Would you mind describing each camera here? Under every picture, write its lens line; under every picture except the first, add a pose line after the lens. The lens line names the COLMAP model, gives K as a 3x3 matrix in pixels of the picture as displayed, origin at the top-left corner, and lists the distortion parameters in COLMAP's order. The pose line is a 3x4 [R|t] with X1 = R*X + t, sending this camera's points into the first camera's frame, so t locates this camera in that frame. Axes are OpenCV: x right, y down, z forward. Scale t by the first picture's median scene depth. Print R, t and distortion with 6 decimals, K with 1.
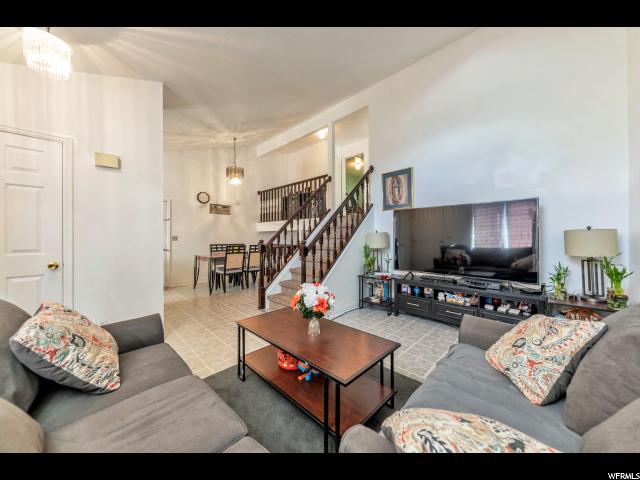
lens RADIAL K [[227.9, 0, 320.0], [0, 227.9, 240.0], [0, 0, 1]] dist [-0.000183, 0.000047]
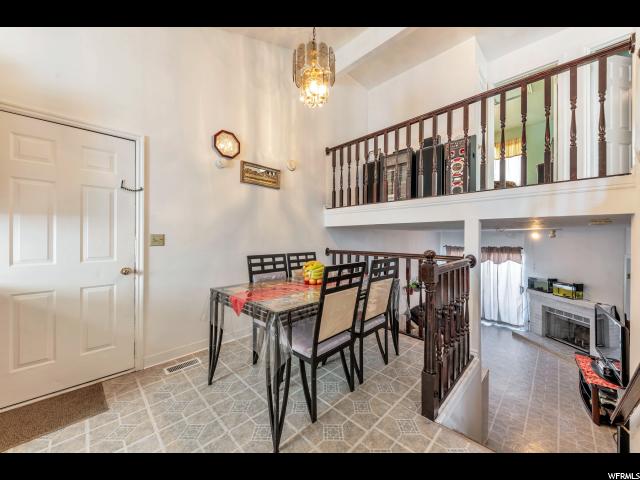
lens RADIAL K [[231.0, 0, 320.0], [0, 231.0, 240.0], [0, 0, 1]] dist [0.000705, 0.000028]
pose [[0.999952, -0.002406, -0.009521, -0.373180], [0.002360, 0.999985, -0.004878, -0.005514], [0.009532, 0.004855, 0.999943, 0.637781]]
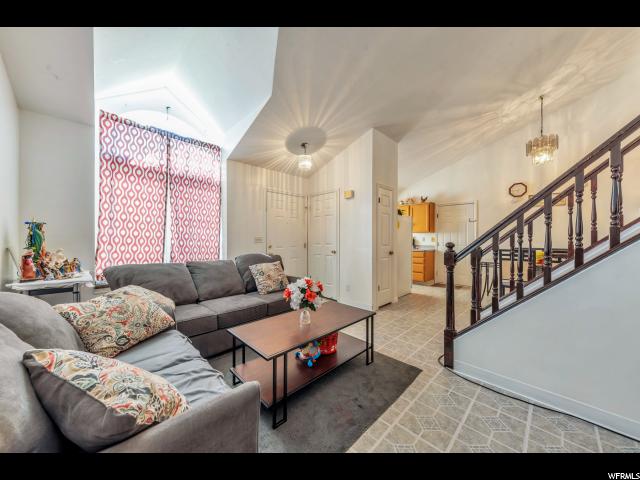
lens RADIAL K [[227.9, 0, 320.0], [0, 227.9, 240.0], [0, 0, 1]] dist [-0.000183, 0.000047]
pose [[-0.019001, -0.005788, -0.999803, 0.349089], [-0.011343, 0.999920, -0.005573, 0.006837], [0.999755, 0.011235, -0.019065, 0.348448]]
